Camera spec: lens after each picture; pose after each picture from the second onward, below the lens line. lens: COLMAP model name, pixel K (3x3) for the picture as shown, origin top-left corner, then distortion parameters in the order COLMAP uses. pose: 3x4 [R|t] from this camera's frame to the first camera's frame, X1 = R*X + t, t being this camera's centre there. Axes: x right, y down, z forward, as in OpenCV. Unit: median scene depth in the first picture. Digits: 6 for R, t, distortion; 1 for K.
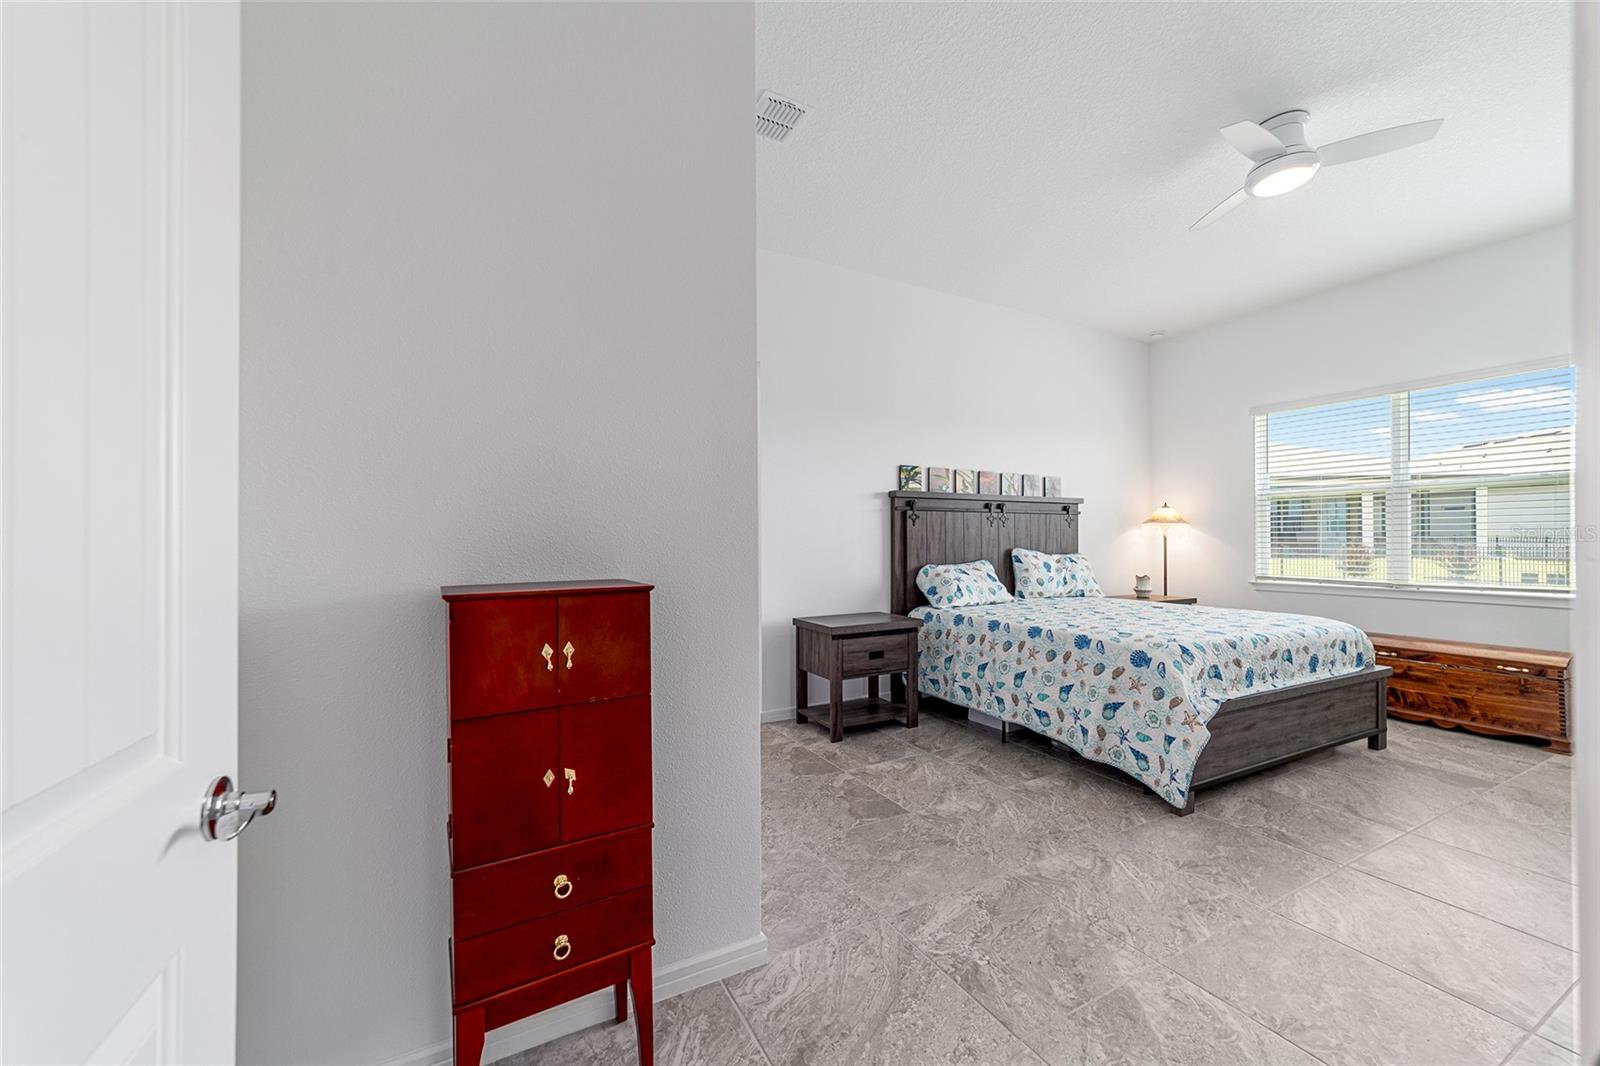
lens RADIAL K [[620.5, 0, 798.1], [0, 620.5, 536.2], [0, 0, 1]] dist [-0.004151, 0.003641]
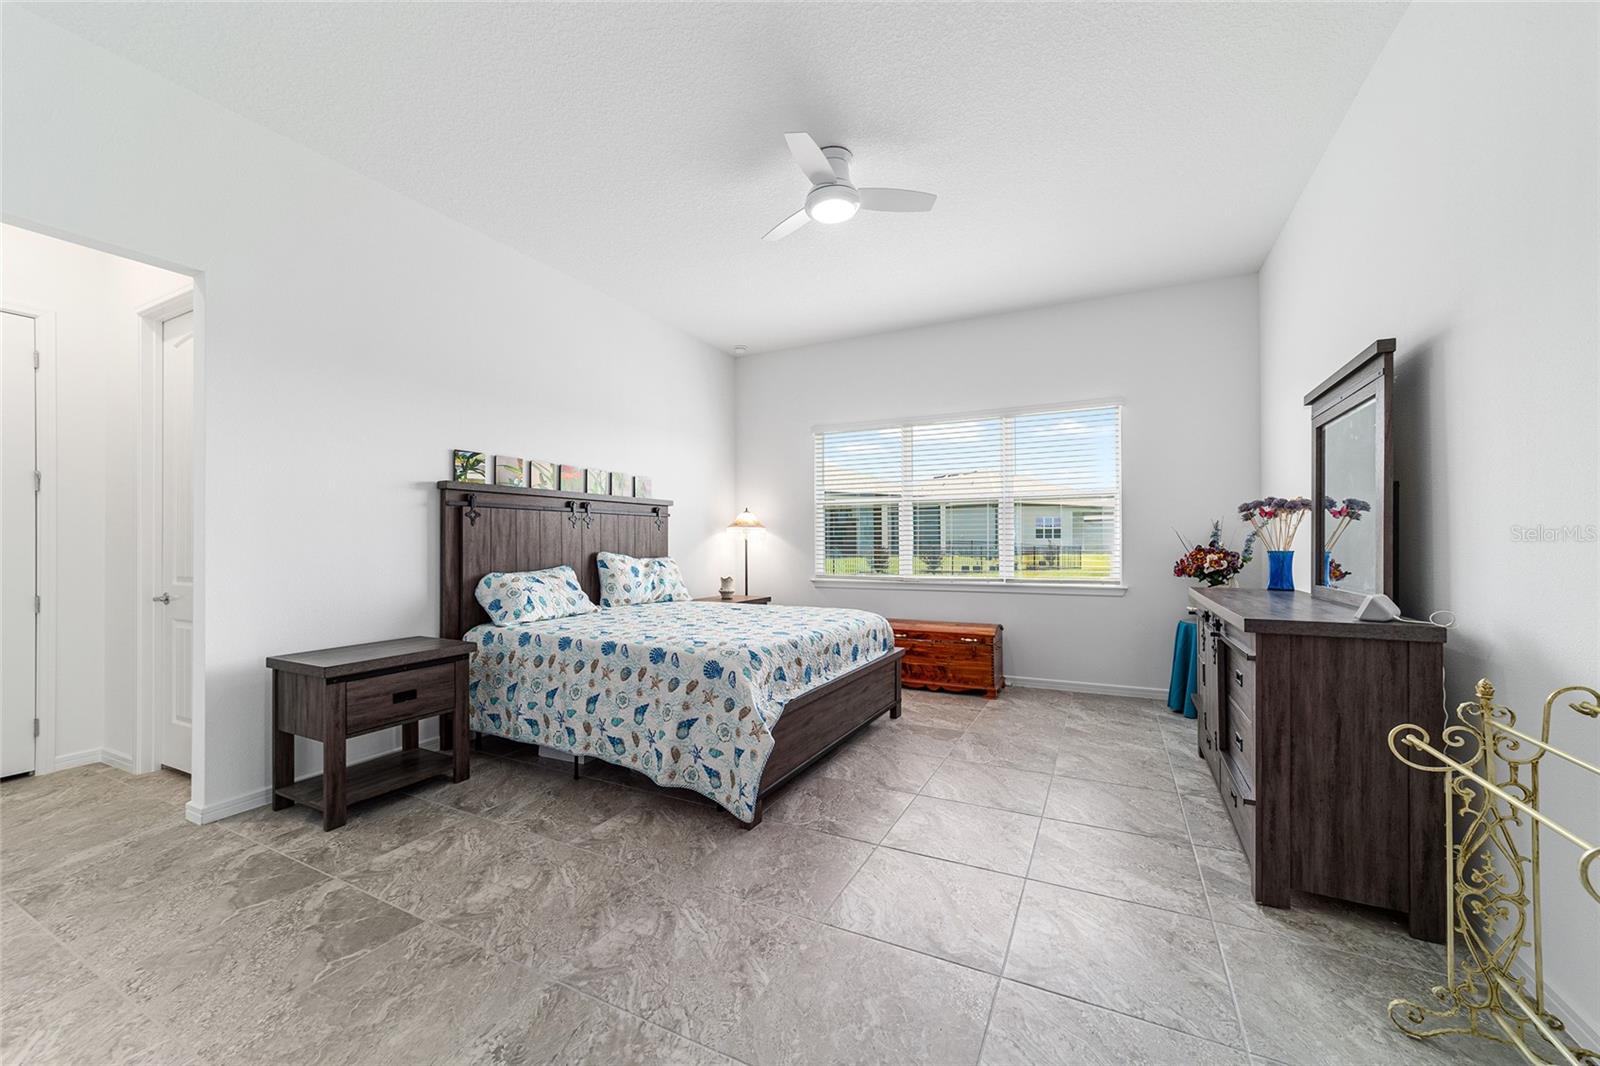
lens RADIAL K [[620.5, 0, 798.1], [0, 620.5, 529.8], [0, 0, 1]] dist [-0.004151, 0.003641]
pose [[0.821785, 0.011272, 0.569686, 0.091223], [-0.002435, 0.999865, -0.016271, 0.001126], [-0.569792, 0.011984, 0.821701, 0.115990]]
